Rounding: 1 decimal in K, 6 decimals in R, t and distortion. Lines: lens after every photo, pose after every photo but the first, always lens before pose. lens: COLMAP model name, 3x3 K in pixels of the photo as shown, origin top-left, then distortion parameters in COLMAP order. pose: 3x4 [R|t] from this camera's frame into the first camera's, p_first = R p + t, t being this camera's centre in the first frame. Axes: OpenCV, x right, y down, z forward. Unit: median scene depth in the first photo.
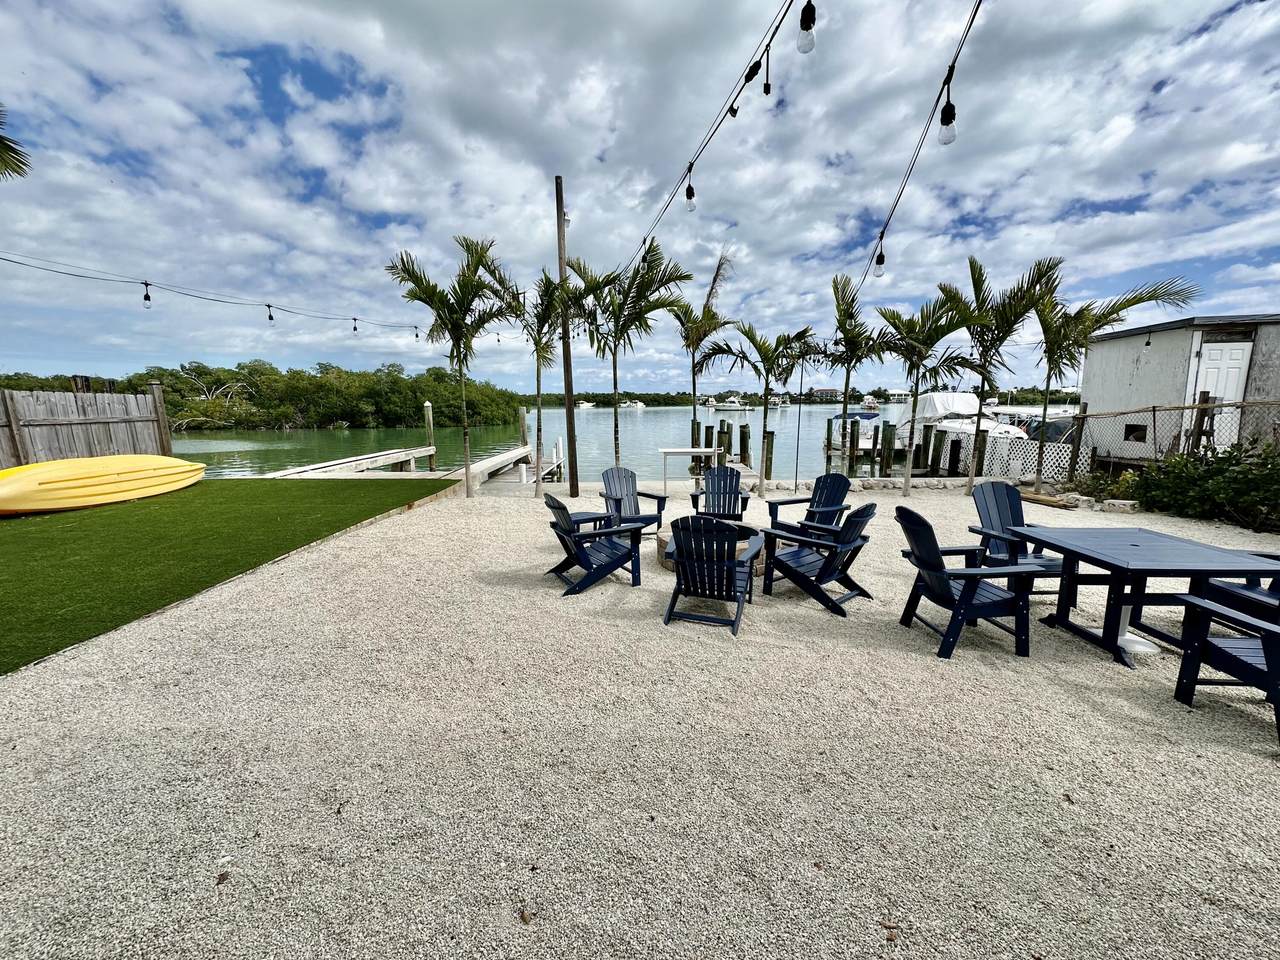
lens RADIAL K [[508.5, 0, 636.5], [0, 508.5, 477.4], [0, 0, 1]] dist [-0.002152, 0.000536]
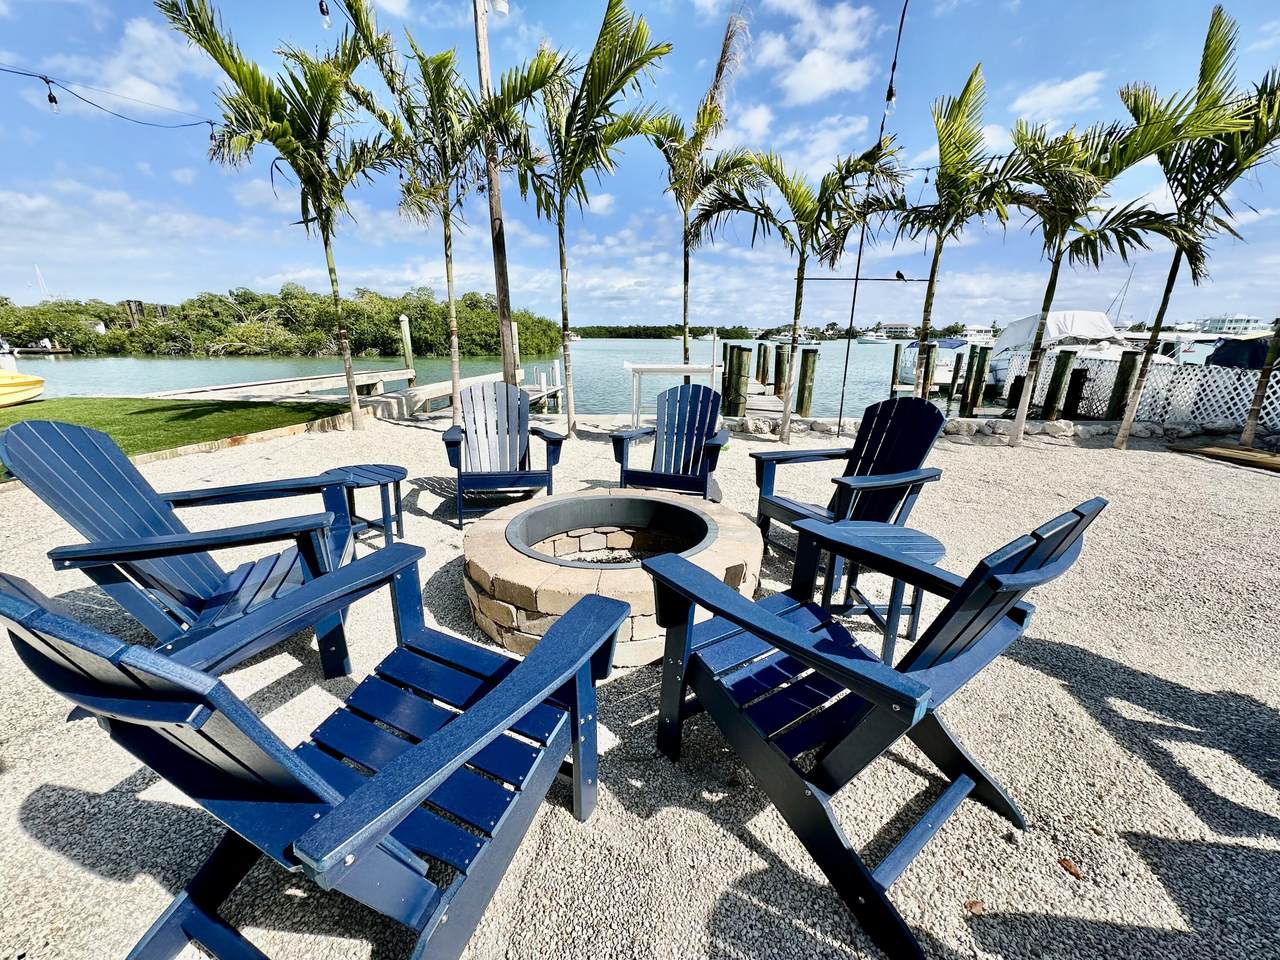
lens RADIAL K [[508.5, 0, 636.6], [0, 508.5, 479.3], [0, 0, 1]] dist [-0.002152, 0.000536]
pose [[0.994866, 0.037424, -0.094032, 0.121904], [-0.025277, 0.991554, 0.127207, 0.007859], [0.097998, -0.124177, 0.987409, 0.326650]]
